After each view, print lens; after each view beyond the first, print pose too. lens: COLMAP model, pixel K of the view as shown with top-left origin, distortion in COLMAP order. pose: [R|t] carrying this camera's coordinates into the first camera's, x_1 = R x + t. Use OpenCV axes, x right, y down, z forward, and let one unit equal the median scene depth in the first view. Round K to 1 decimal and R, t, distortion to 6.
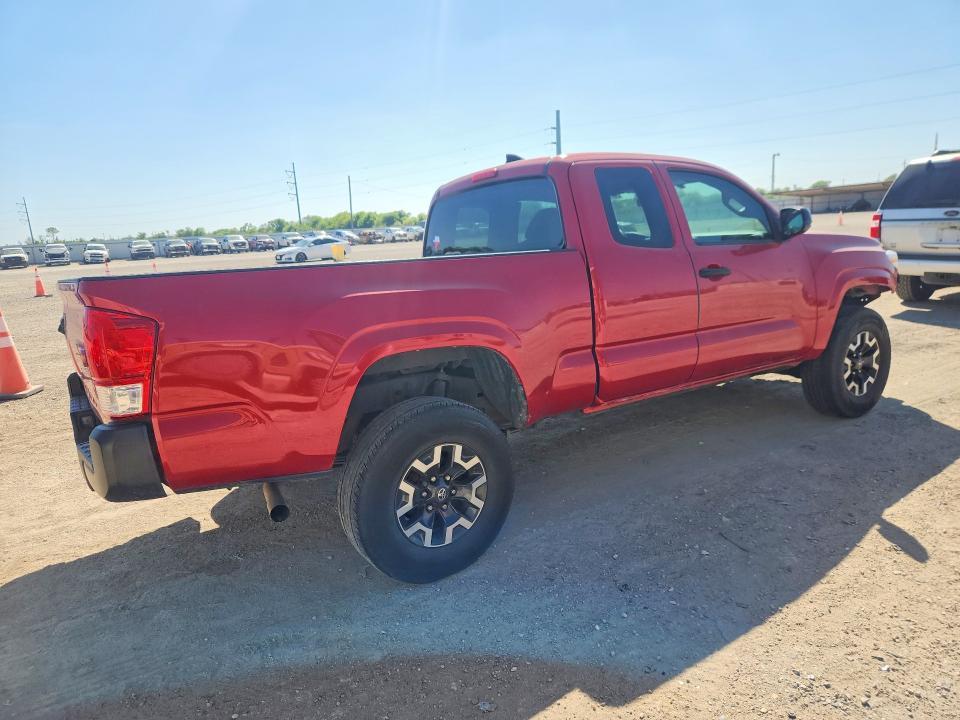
lens RADIAL K [[644.6, 0, 477.1], [0, 644.6, 359.5], [0, 0, 1]] dist [0.044909, -0.039963]
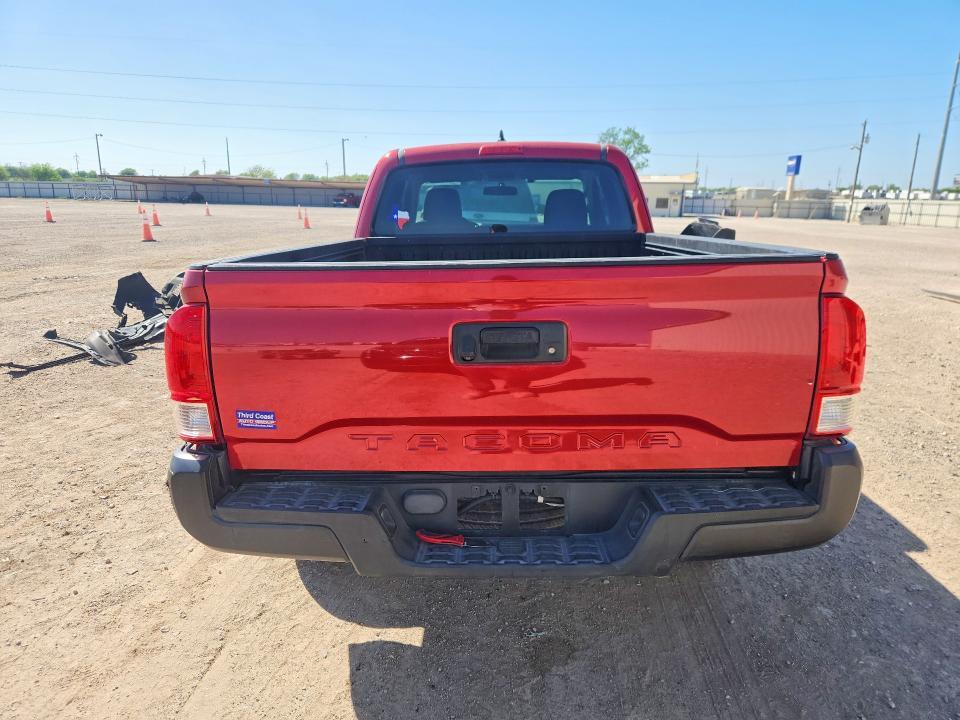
lens RADIAL K [[644.6, 0, 477.1], [0, 644.6, 359.5], [0, 0, 1]] dist [0.044909, -0.039963]
pose [[0.573217, -0.122985, 0.810122, -0.835330], [0.108562, 0.991355, 0.073684, -0.061802], [-0.812181, 0.045711, 0.581613, 0.520479]]
